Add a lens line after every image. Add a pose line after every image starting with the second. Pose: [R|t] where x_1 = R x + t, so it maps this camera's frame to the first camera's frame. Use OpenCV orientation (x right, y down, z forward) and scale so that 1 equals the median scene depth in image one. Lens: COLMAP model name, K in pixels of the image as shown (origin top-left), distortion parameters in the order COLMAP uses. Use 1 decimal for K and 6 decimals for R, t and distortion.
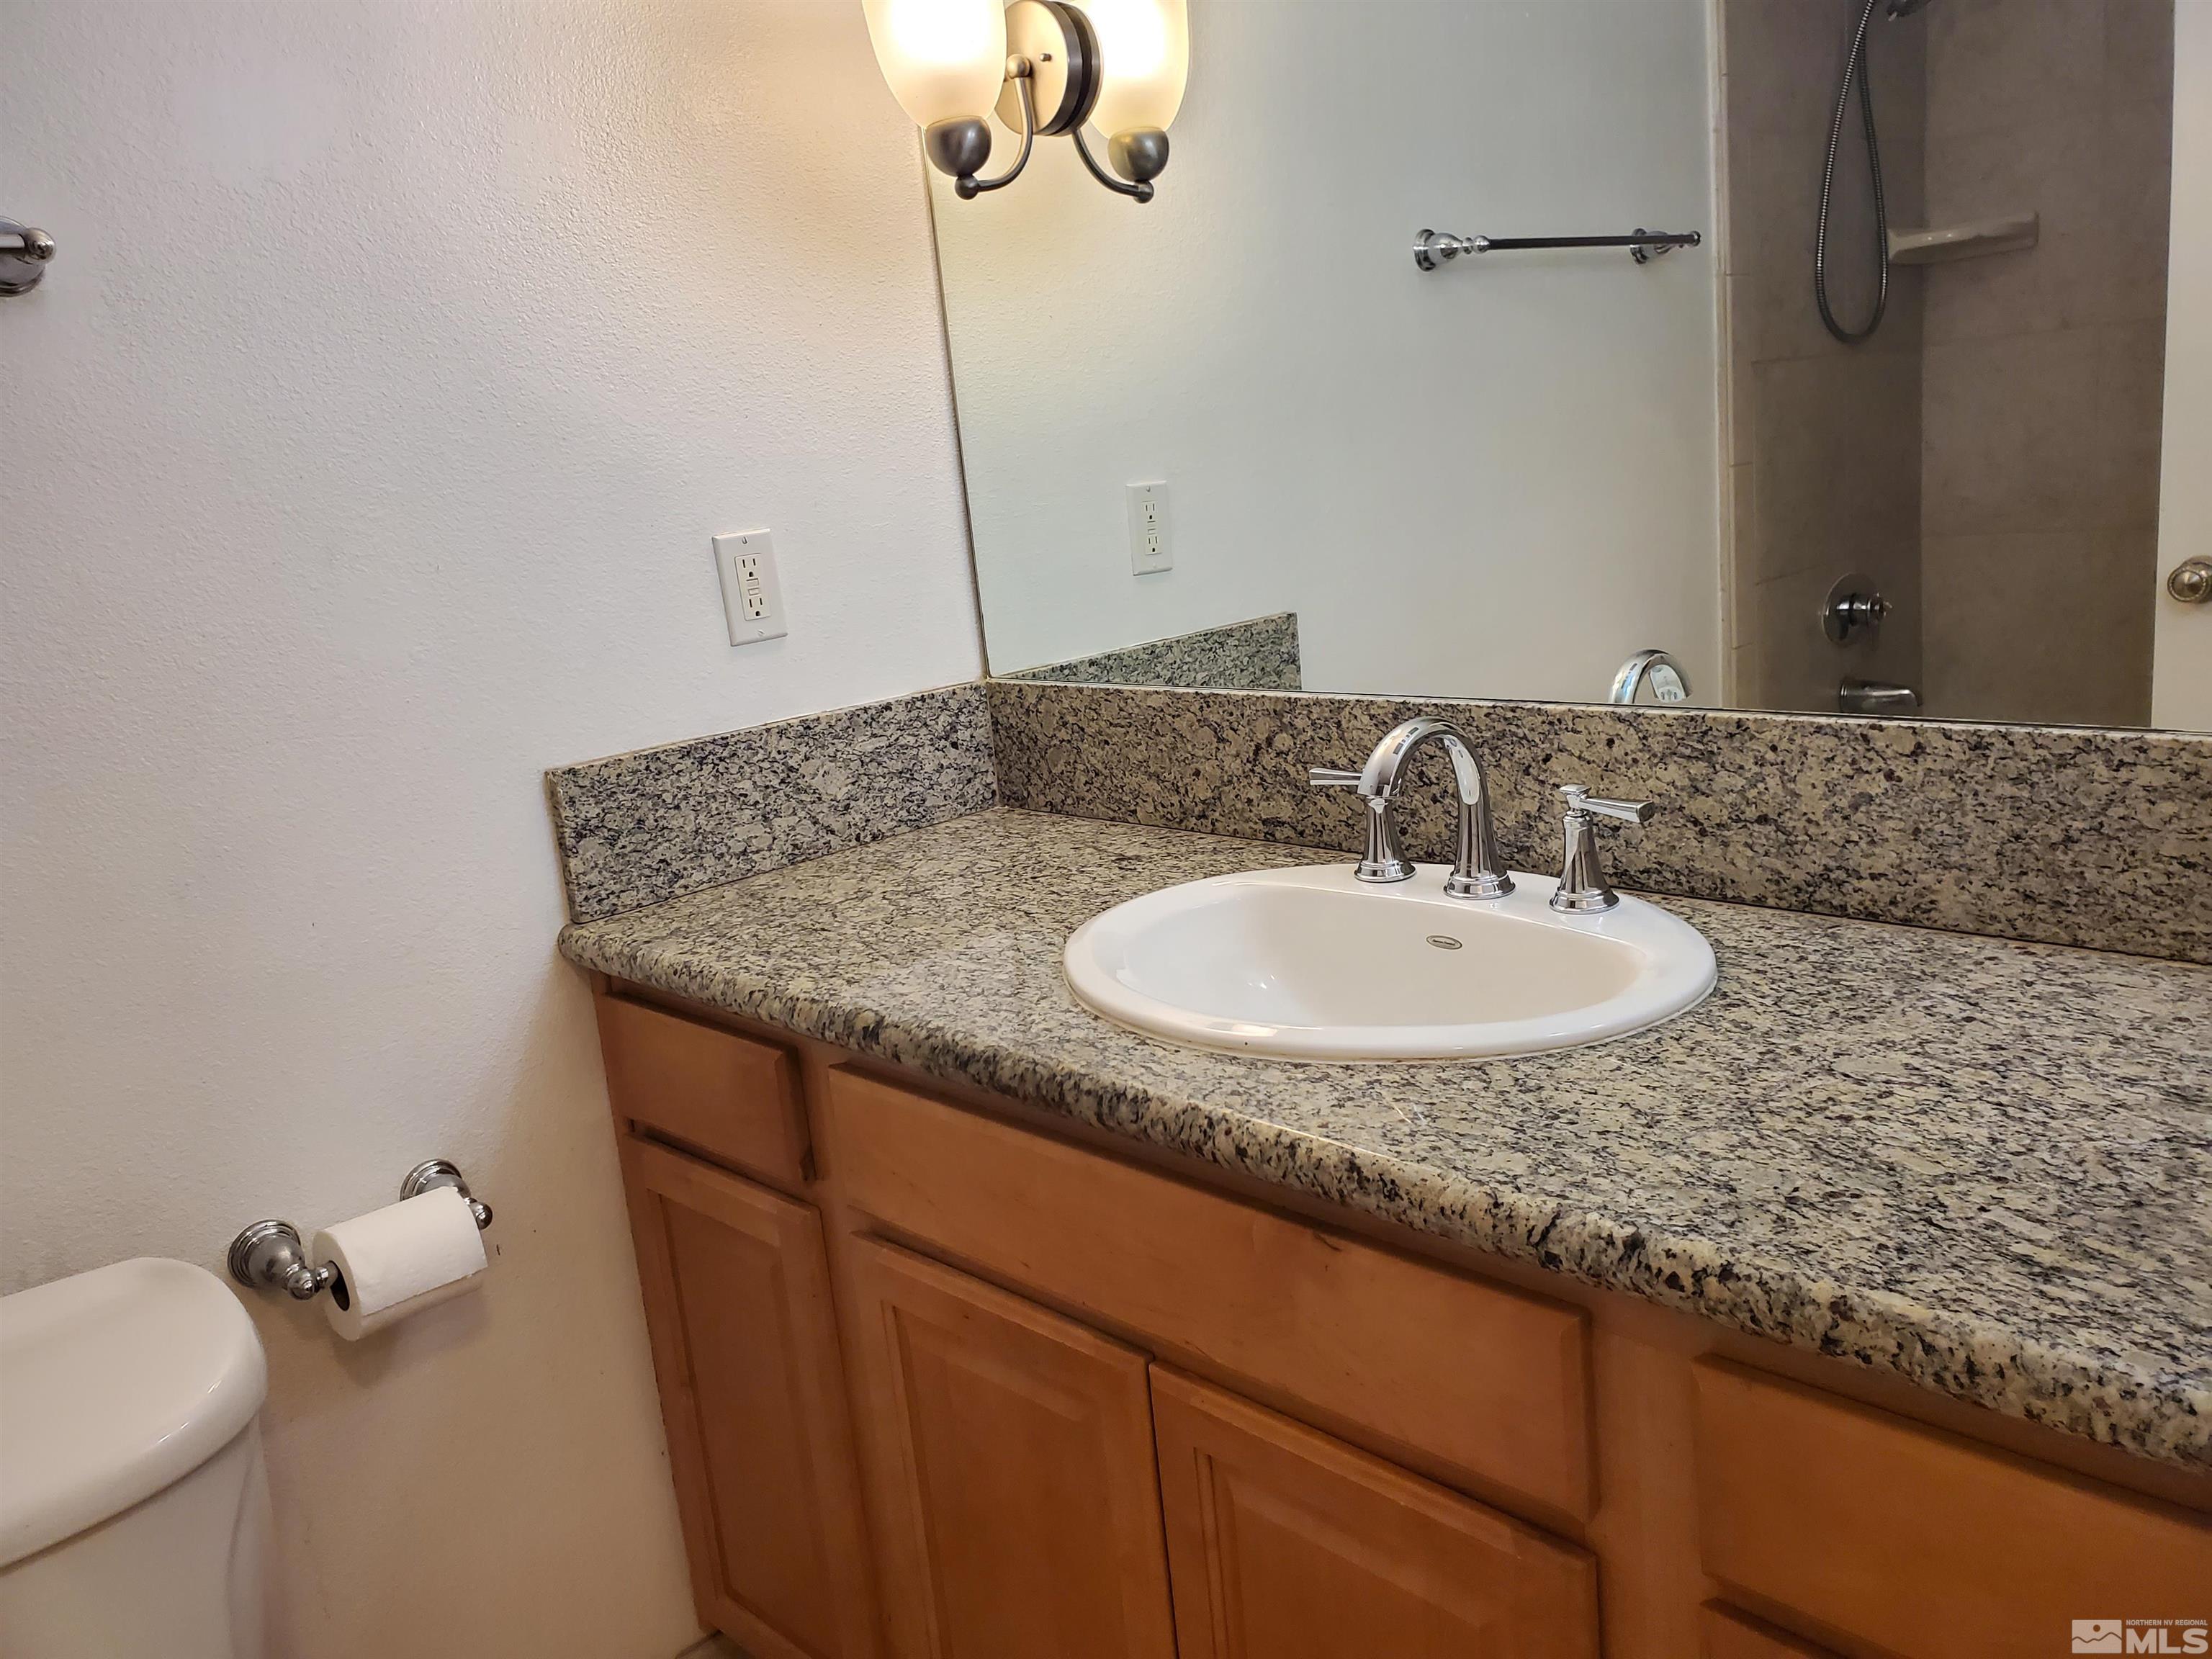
lens RADIAL K [[1711.9, 0, 1114.1], [0, 1711.9, 789.1], [0, 0, 1]] dist [0.035417, 0.008435]
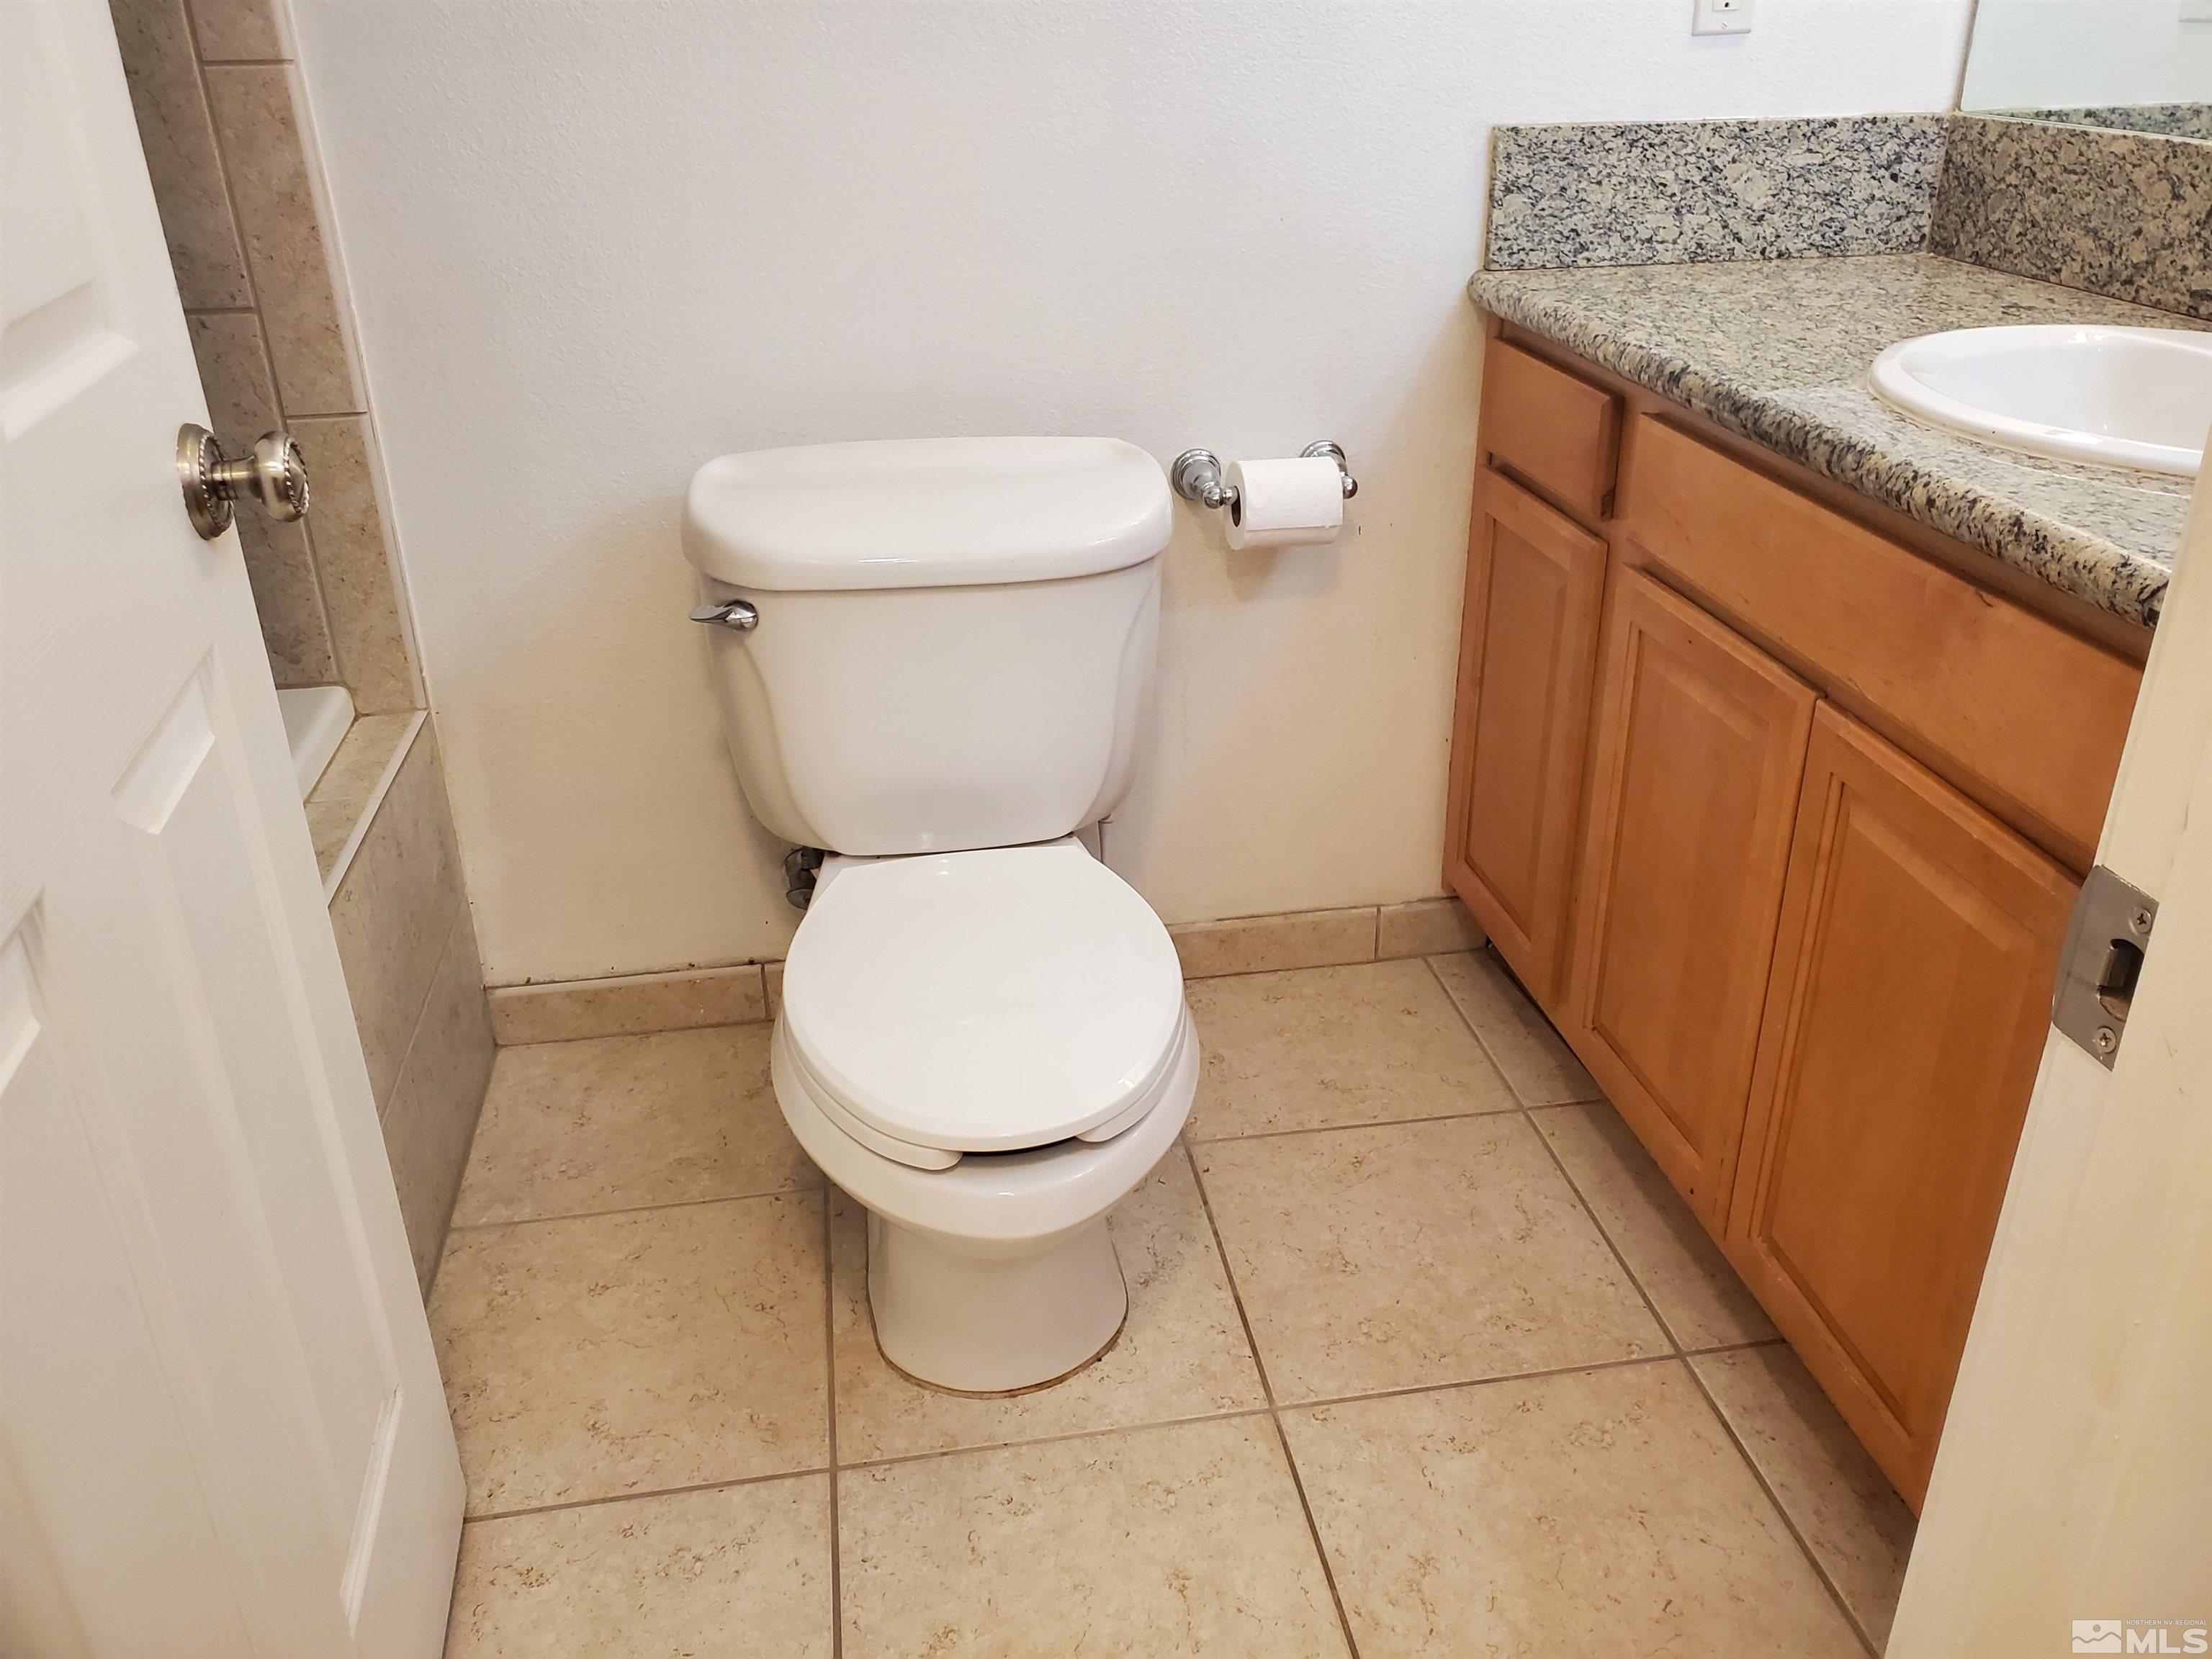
lens RADIAL K [[1711.9, 0, 1114.1], [0, 1711.9, 789.1], [0, 0, 1]] dist [0.035417, 0.008435]
pose [[0.814921, 0.323411, -0.480946, 0.156904], [-0.184136, 0.931310, 0.314255, 0.082827], [0.549543, -0.167533, 0.818495, -0.165246]]
